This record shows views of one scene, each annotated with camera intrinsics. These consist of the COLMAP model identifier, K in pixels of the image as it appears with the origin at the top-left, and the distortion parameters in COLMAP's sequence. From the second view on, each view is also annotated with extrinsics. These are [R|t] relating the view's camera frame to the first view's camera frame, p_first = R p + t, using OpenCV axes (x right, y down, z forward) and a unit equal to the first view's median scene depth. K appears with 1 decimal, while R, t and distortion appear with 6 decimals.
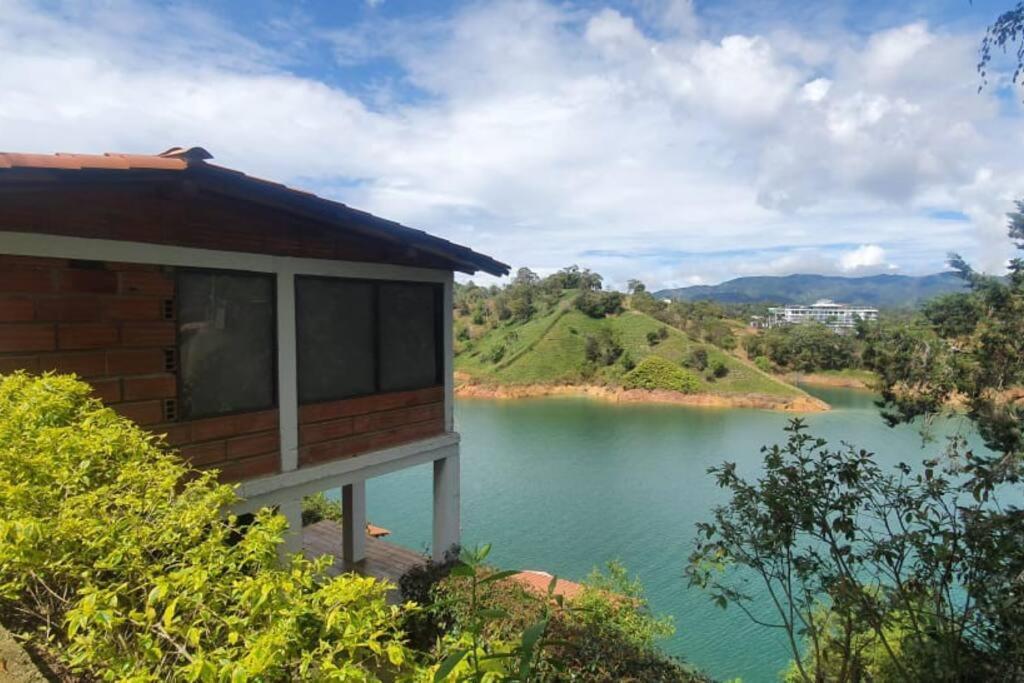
lens RADIAL K [[573.6, 0, 516.3], [0, 573.6, 348.8], [0, 0, 1]] dist [-0.000486, -0.005787]
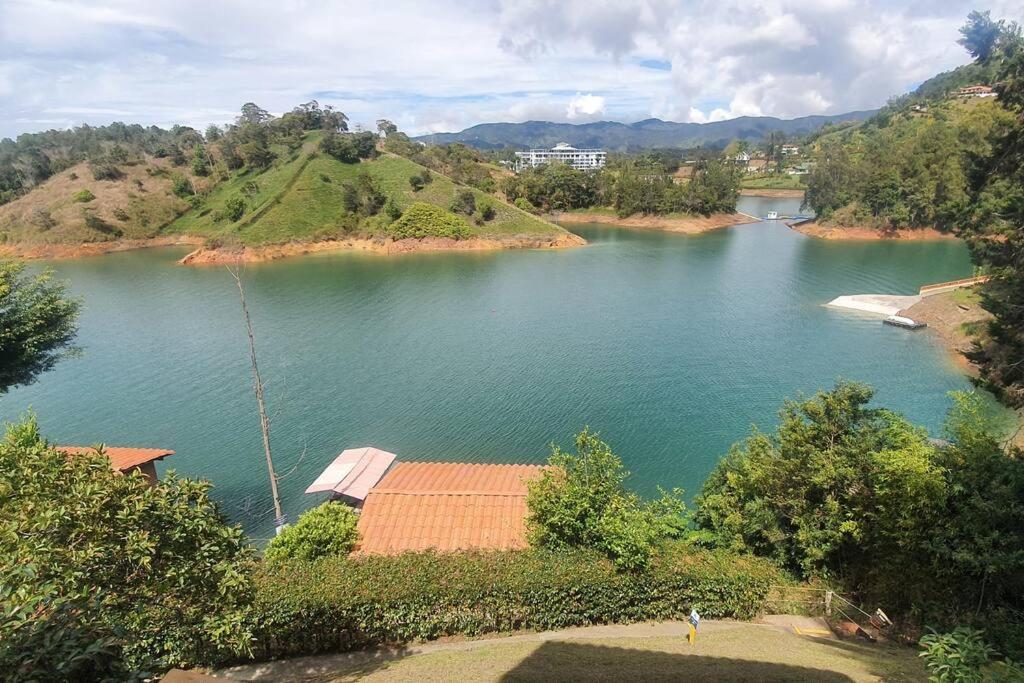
lens RADIAL K [[573.6, 0, 518.7], [0, 573.6, 347.0], [0, 0, 1]] dist [-0.000486, -0.005787]
pose [[0.907632, -0.149555, 0.392222, -0.015018], [0.049114, 0.965797, 0.254605, 0.008853], [-0.416884, -0.211824, 0.883933, 0.042957]]
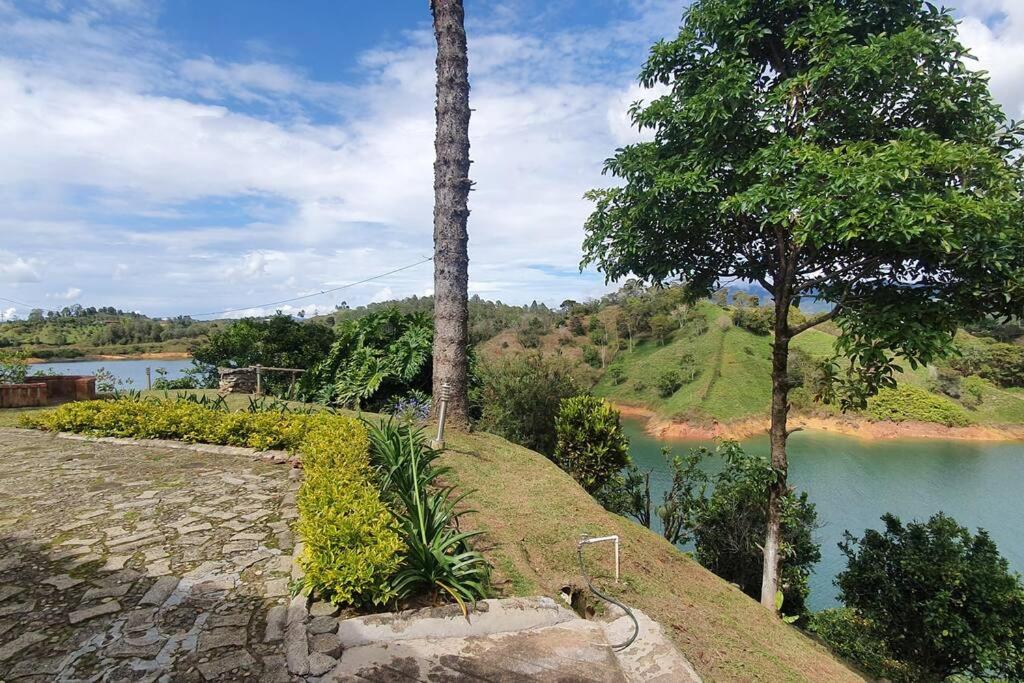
lens RADIAL K [[573.6, 0, 513.3], [0, 573.6, 339.6], [0, 0, 1]] dist [-0.000486, -0.005787]
pose [[0.995310, -0.021071, 0.094418, -0.317078], [0.024715, 0.998987, -0.037595, -0.024174], [-0.093530, 0.039752, 0.994823, 0.180384]]
